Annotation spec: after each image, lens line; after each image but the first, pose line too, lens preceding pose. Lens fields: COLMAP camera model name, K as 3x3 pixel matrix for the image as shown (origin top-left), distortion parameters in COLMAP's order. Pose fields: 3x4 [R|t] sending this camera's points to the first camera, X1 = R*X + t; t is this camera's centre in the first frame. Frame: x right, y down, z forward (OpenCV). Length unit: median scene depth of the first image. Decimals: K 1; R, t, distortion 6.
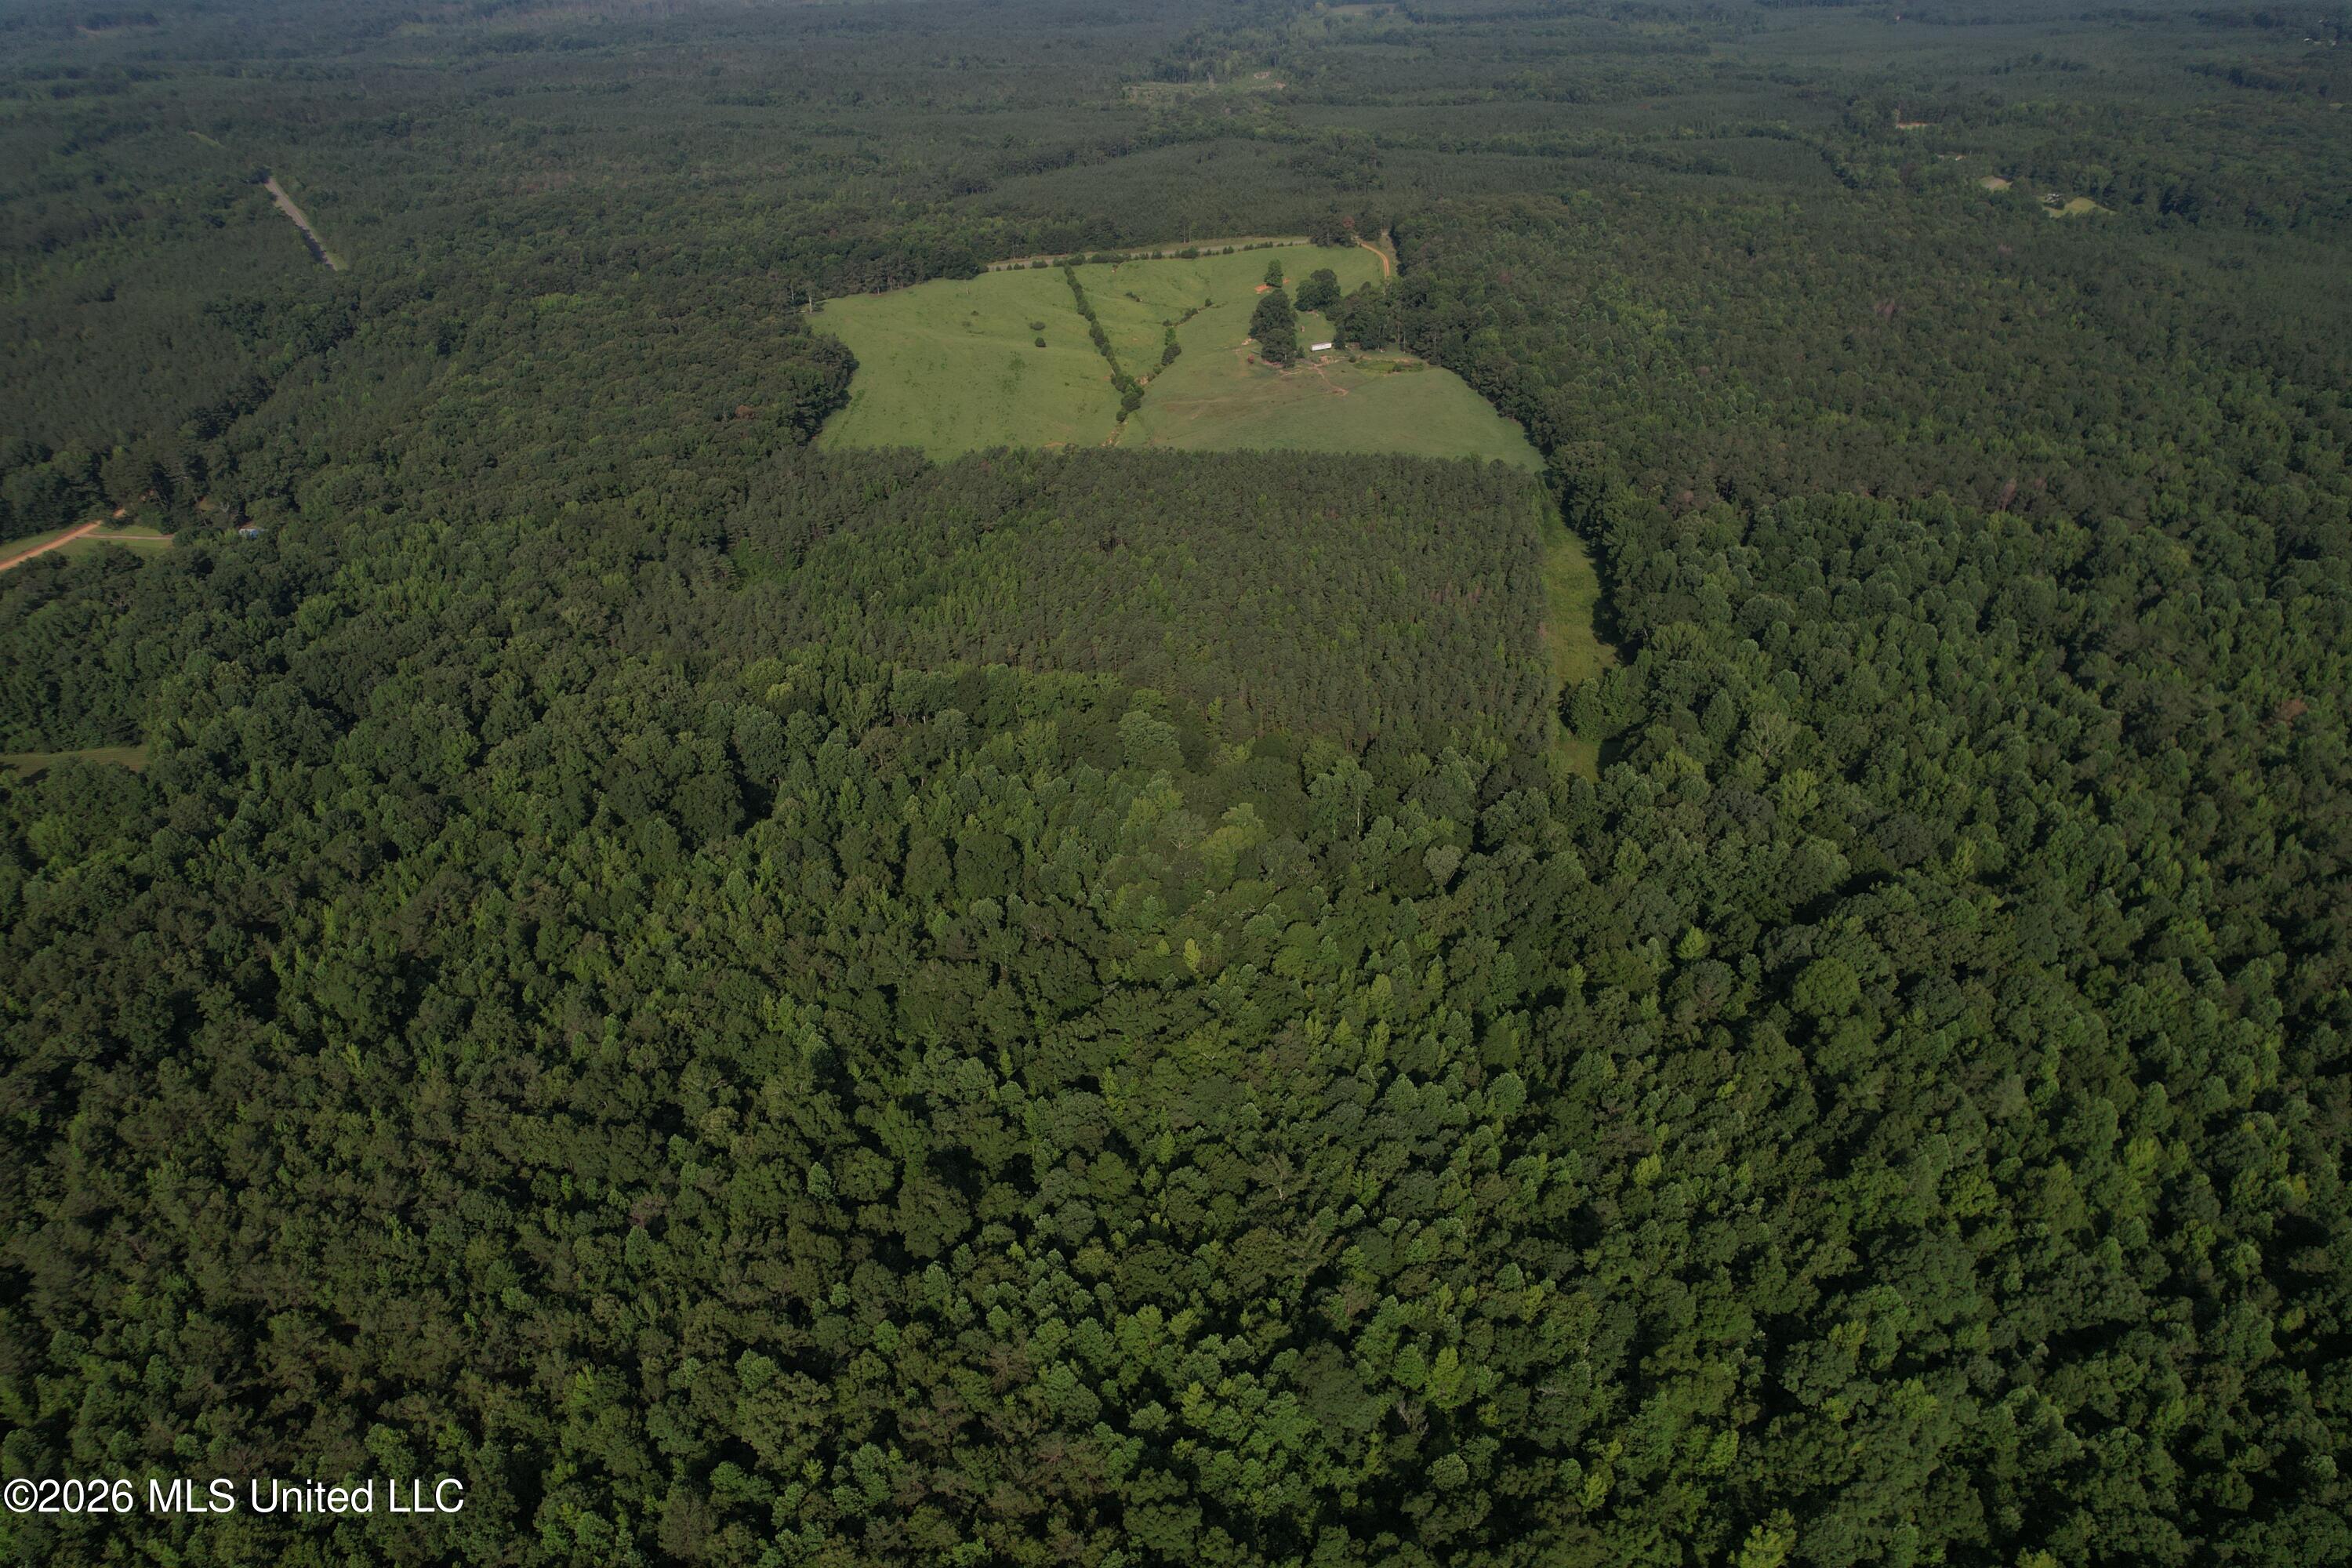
lens RADIAL K [[1506.6, 0, 1183.3], [0, 1506.6, 790.9], [0, 0, 1]] dist [-0.077118, 0.069222]
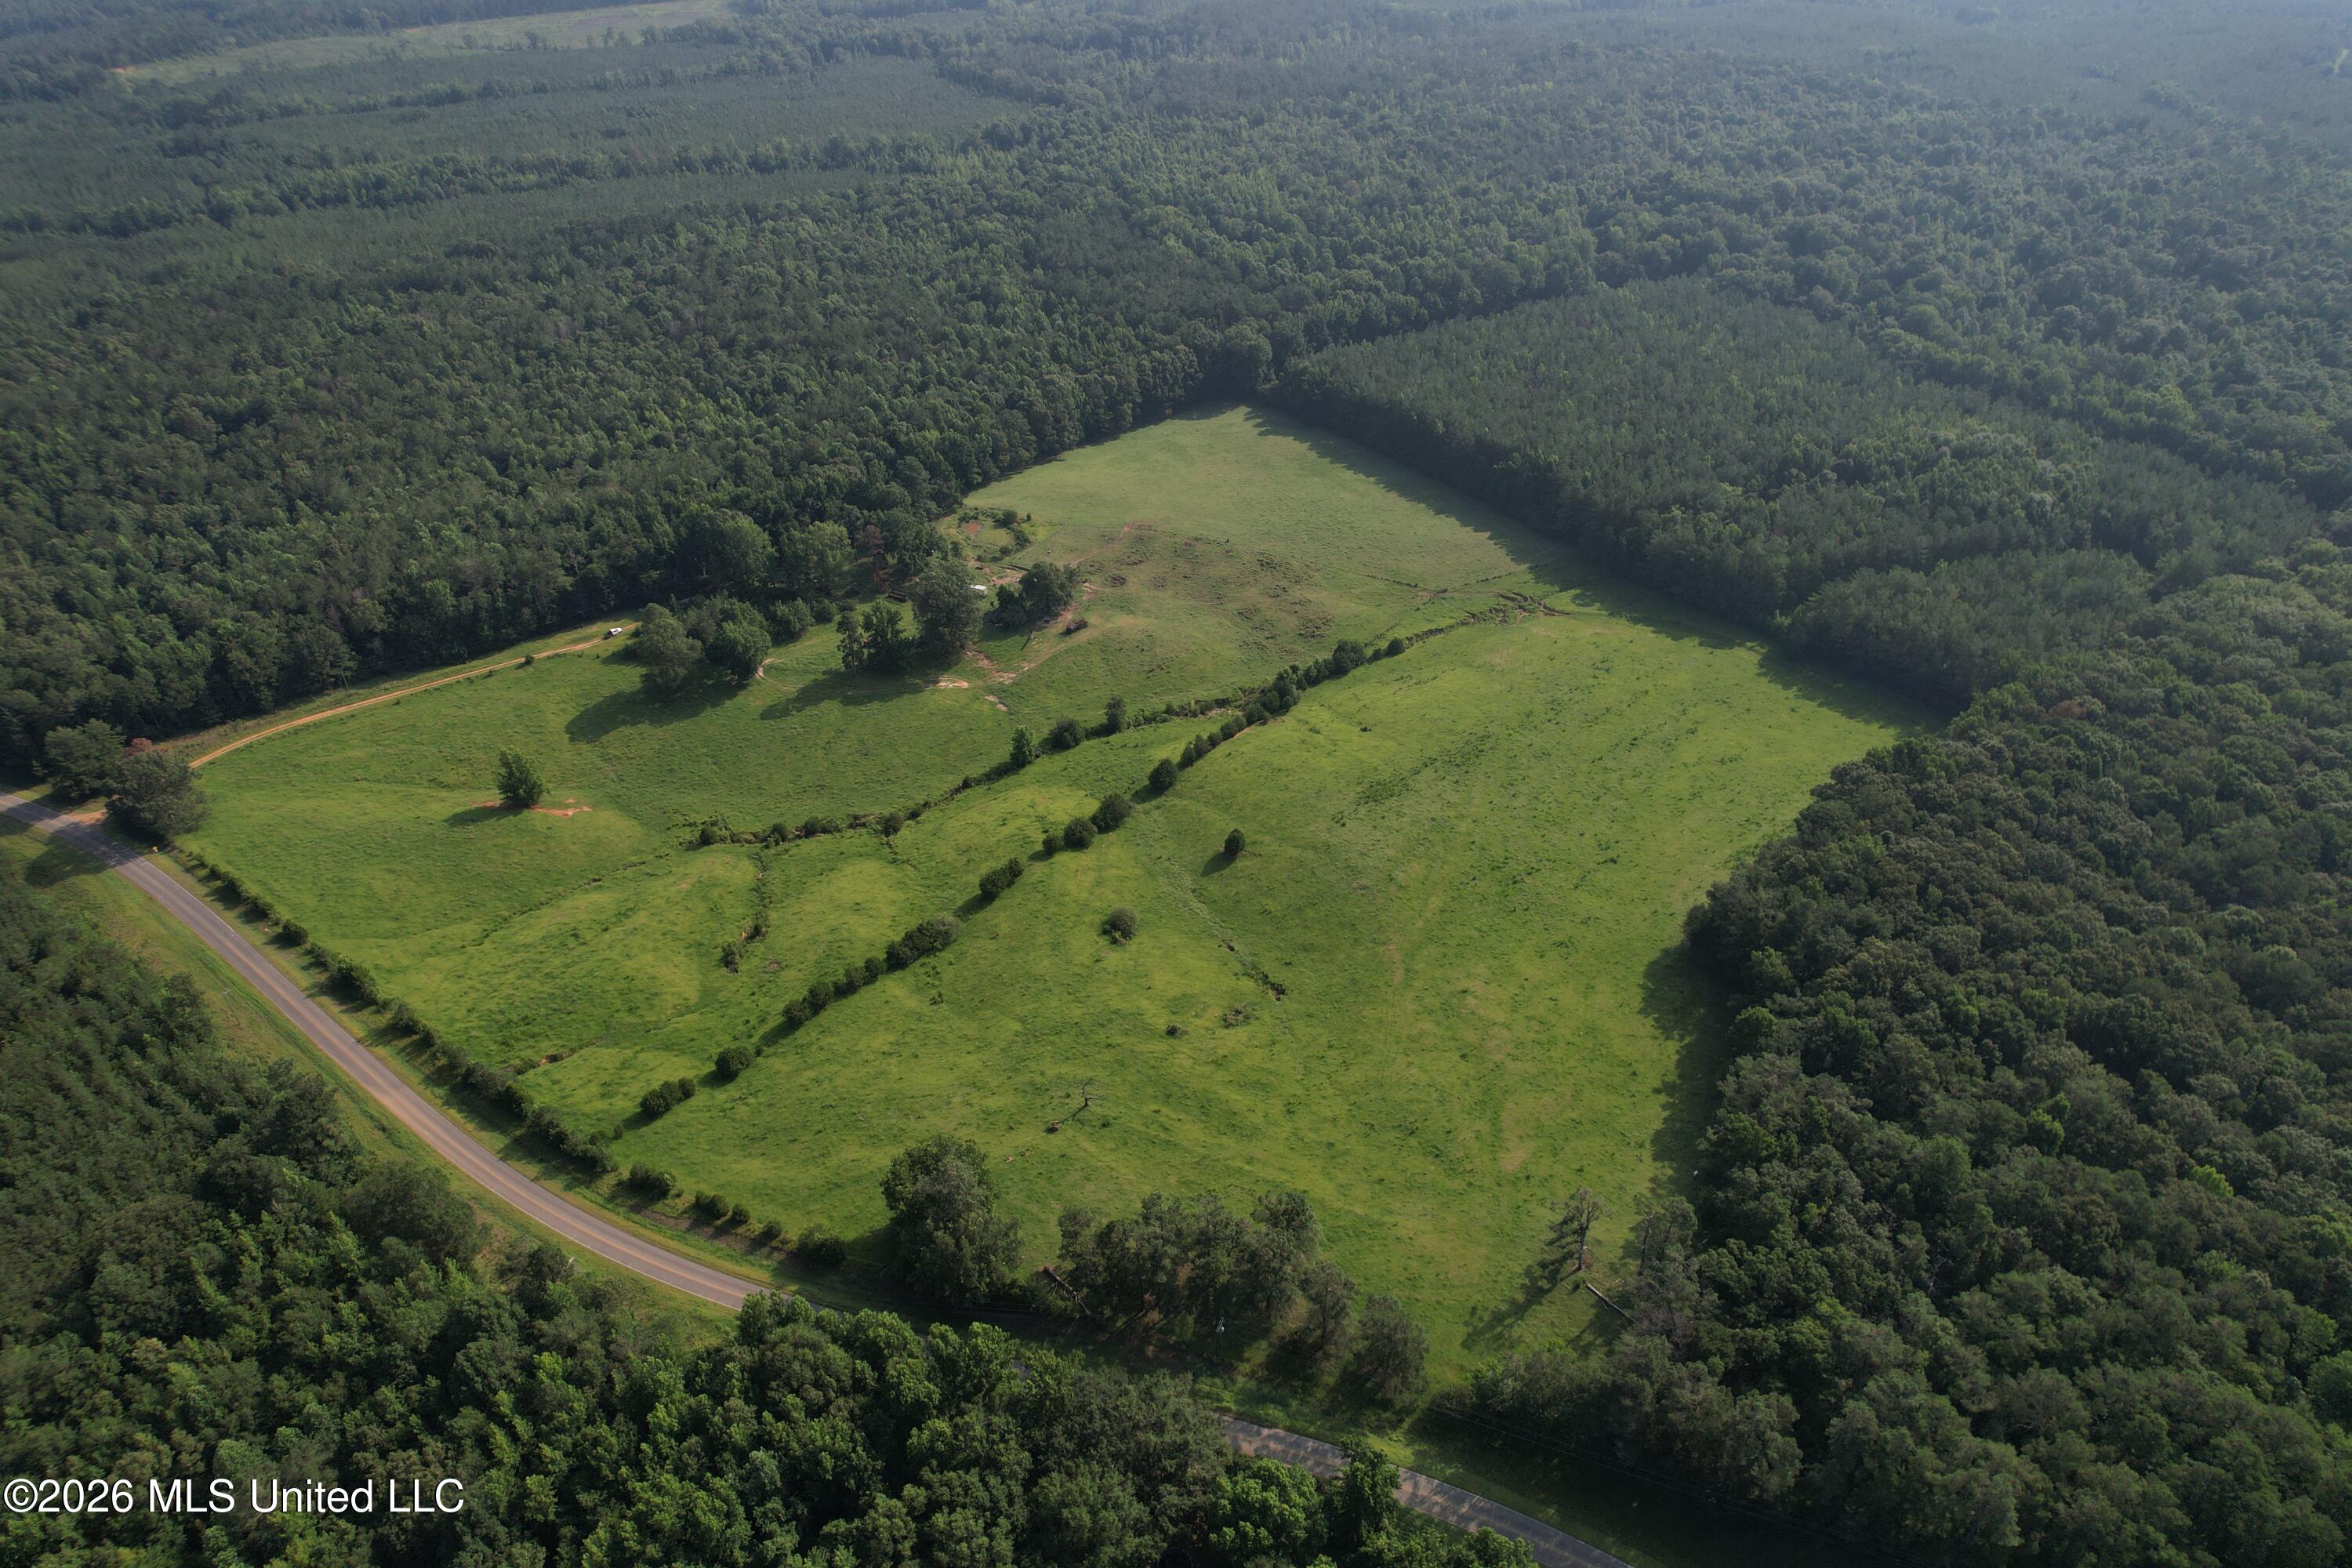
lens RADIAL K [[1506.6, 0, 1183.3], [0, 1506.6, 790.9], [0, 0, 1]] dist [-0.077118, 0.069222]
pose [[-0.643854, -0.415263, 0.642657, -0.328392], [0.432454, 0.495398, 0.753368, -0.583621], [-0.631218, 0.762979, -0.139382, 0.955148]]
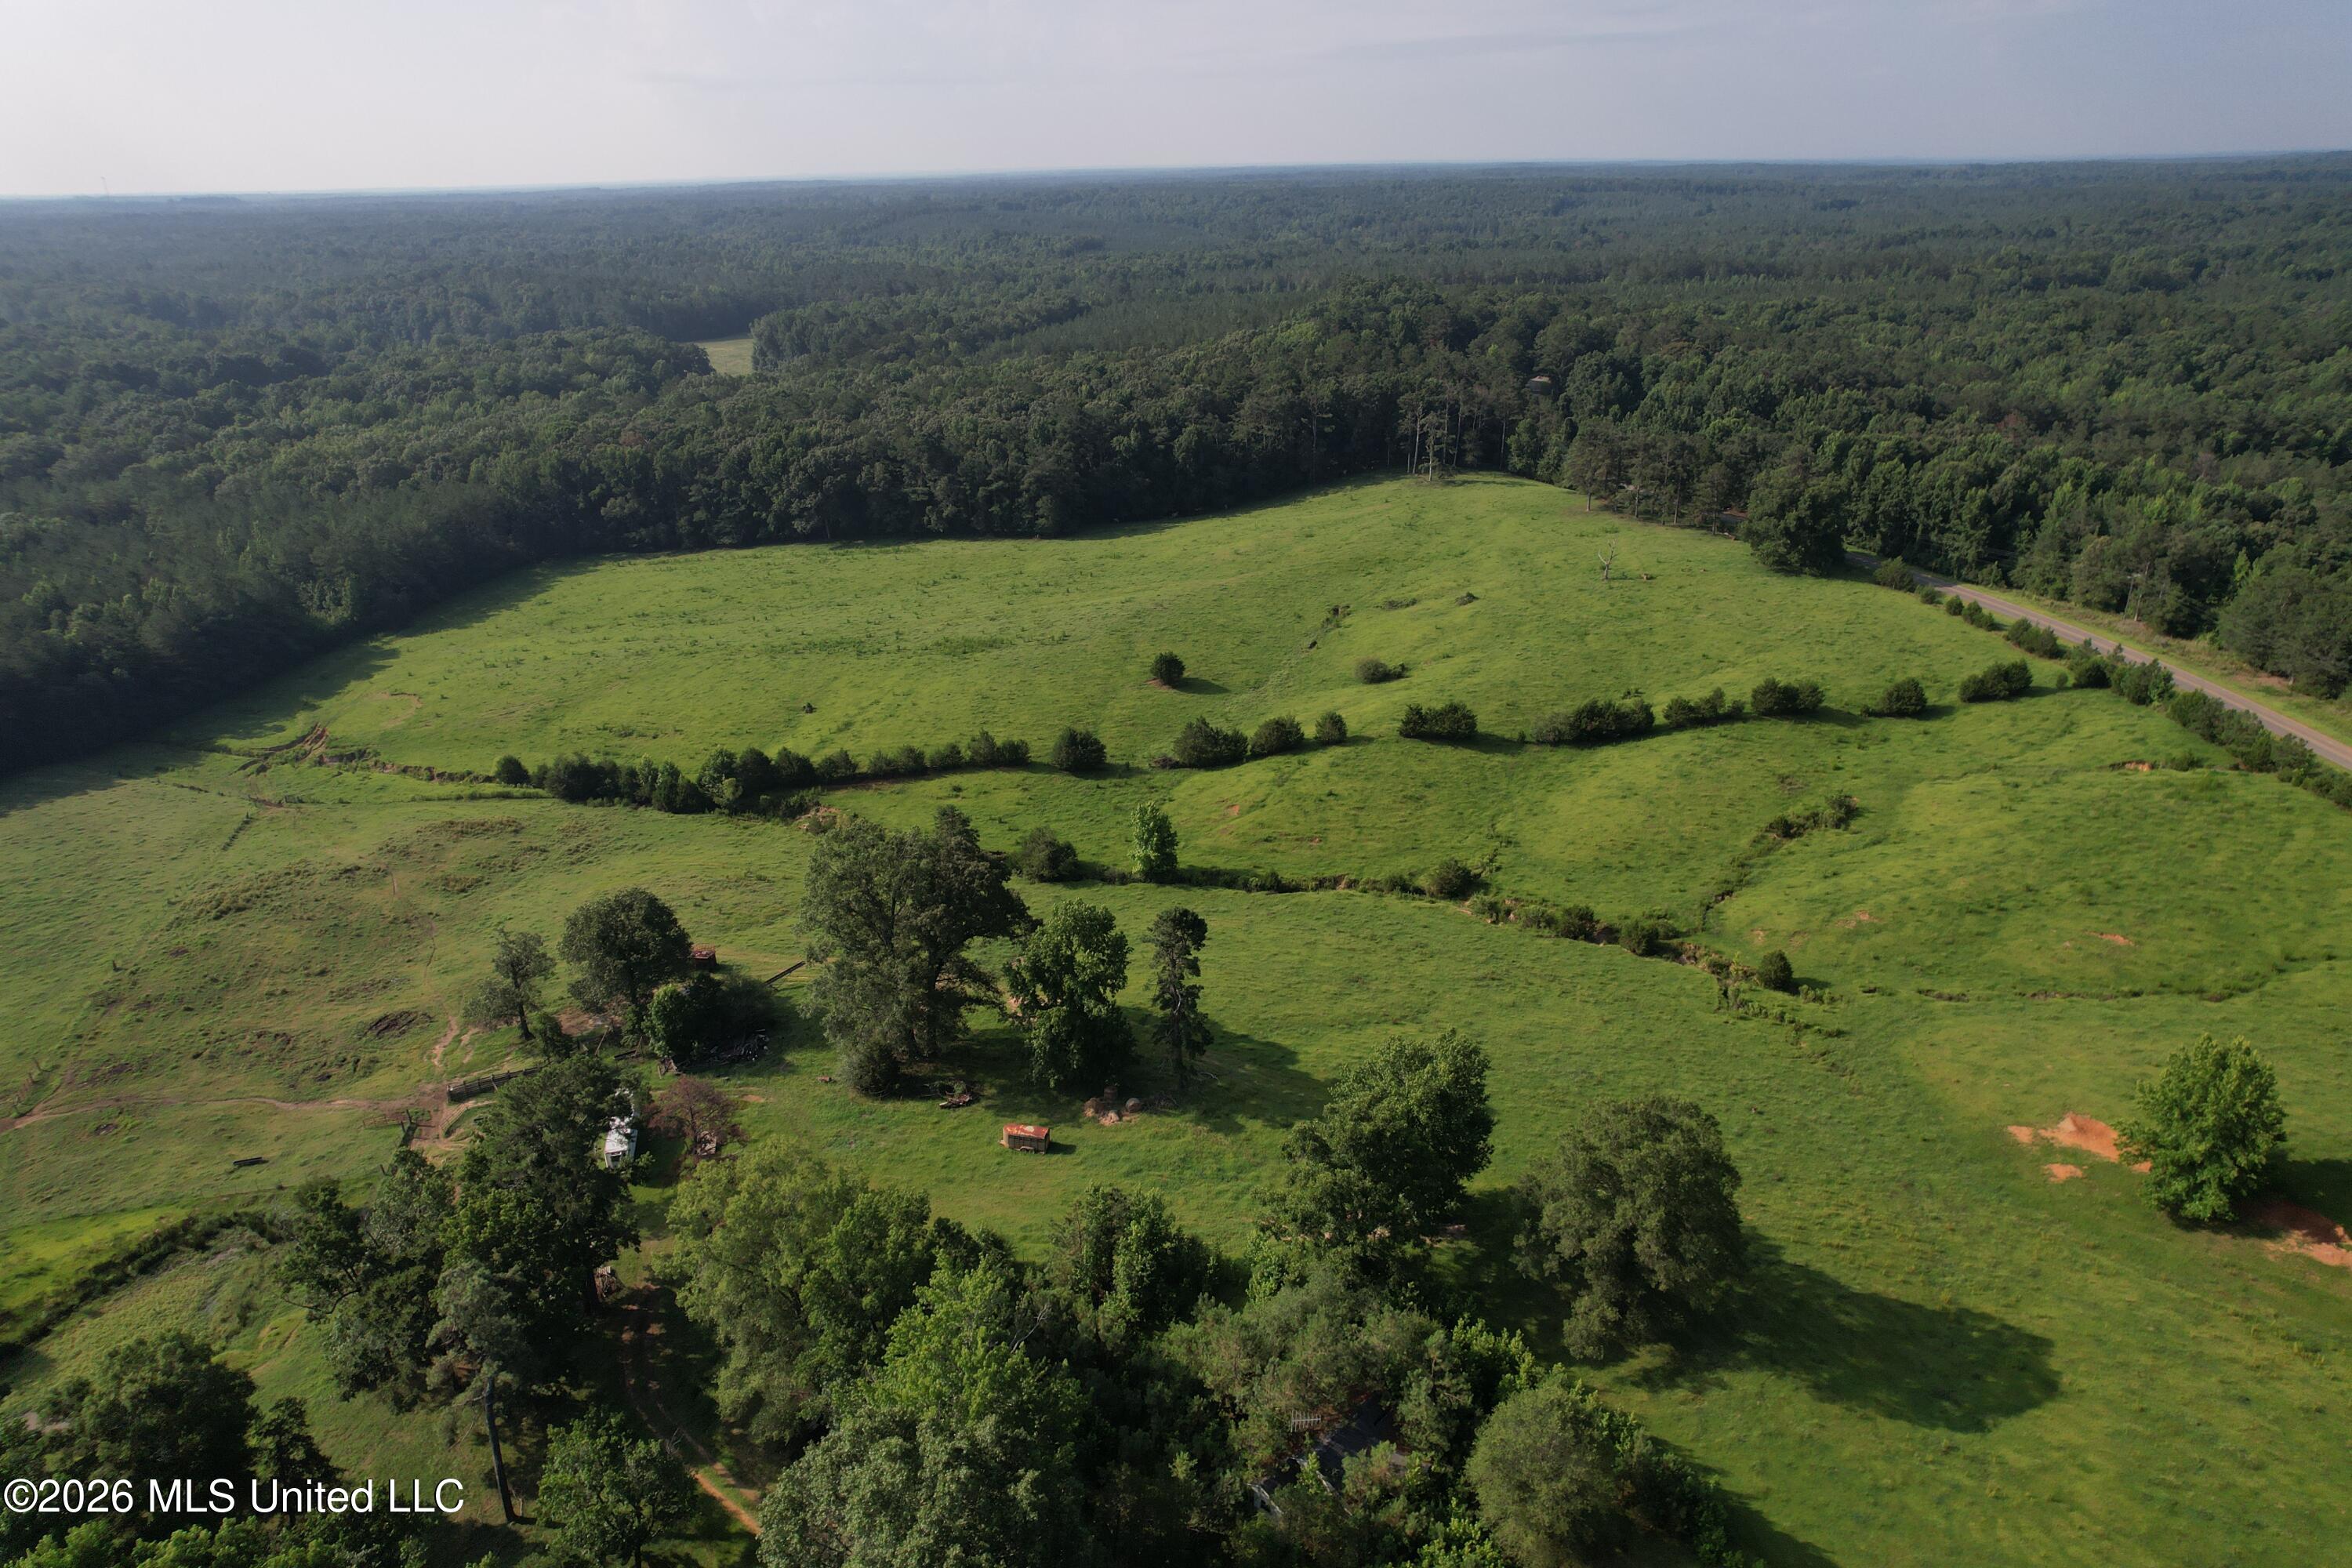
lens RADIAL K [[1506.6, 0, 1183.3], [0, 1506.6, 790.9], [0, 0, 1]] dist [-0.077118, 0.069222]
pose [[-0.193119, 0.404045, -0.894121, 0.198197], [-0.495424, 0.746422, 0.444307, -0.389802], [0.846912, 0.528773, 0.056025, 0.899751]]
